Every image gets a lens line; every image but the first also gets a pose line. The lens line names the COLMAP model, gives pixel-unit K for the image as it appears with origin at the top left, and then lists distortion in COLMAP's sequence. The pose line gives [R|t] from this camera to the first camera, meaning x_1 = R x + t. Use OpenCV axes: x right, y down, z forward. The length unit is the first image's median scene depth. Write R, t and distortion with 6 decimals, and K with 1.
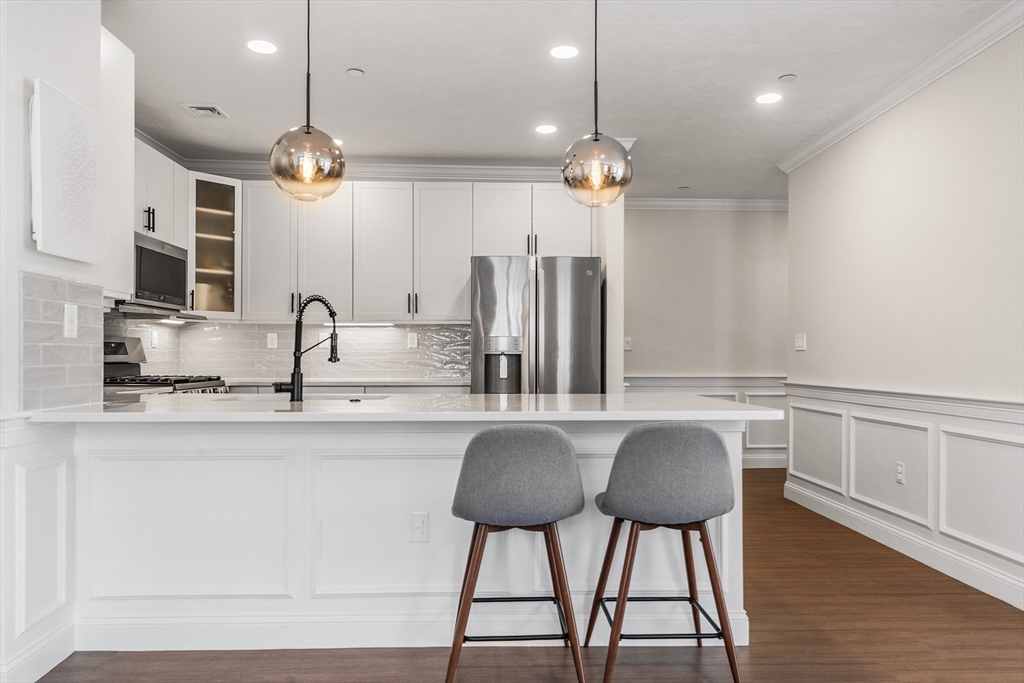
lens RADIAL K [[698.0, 0, 516.1], [0, 698.0, 355.0], [0, 0, 1]] dist [0.001985, -0.001007]
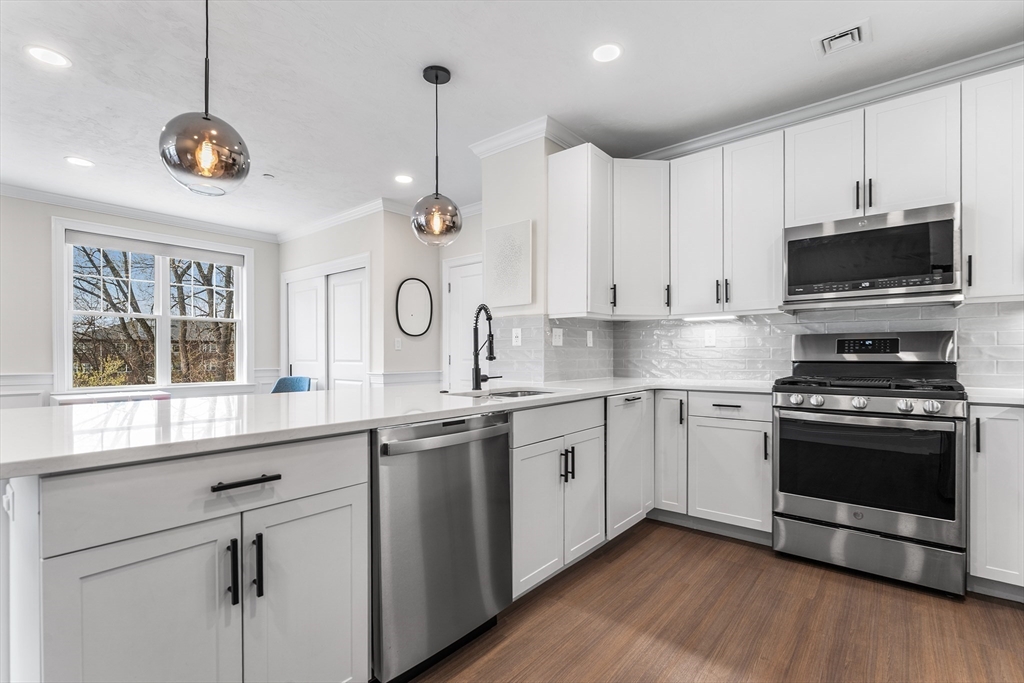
lens RADIAL K [[472.5, 0, 509.1], [0, 472.5, 355.1], [0, 0, 1]] dist [0.000152, -0.000583]
pose [[-0.672492, -0.000937, -0.740104, 0.201650], [0.001857, 0.999994, -0.002953, 0.003176], [0.740102, -0.003360, -0.672486, 1.113359]]
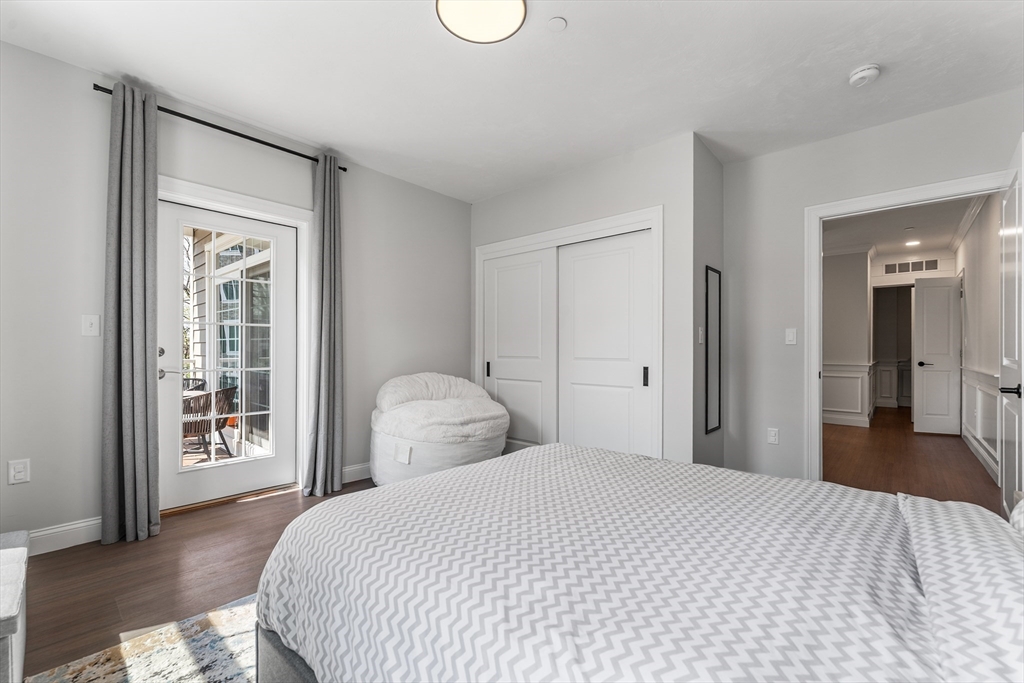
lens RADIAL K [[426.7, 0, 512.3], [0, 426.7, 350.5], [0, 0, 1]] dist [-0.003792, -0.000375]
pose [[-0.695307, -0.004895, -0.718696, 0.286303], [-0.003473, 0.999988, -0.003451, 0.000290], [0.718705, 0.000096, -0.695316, 0.415983]]
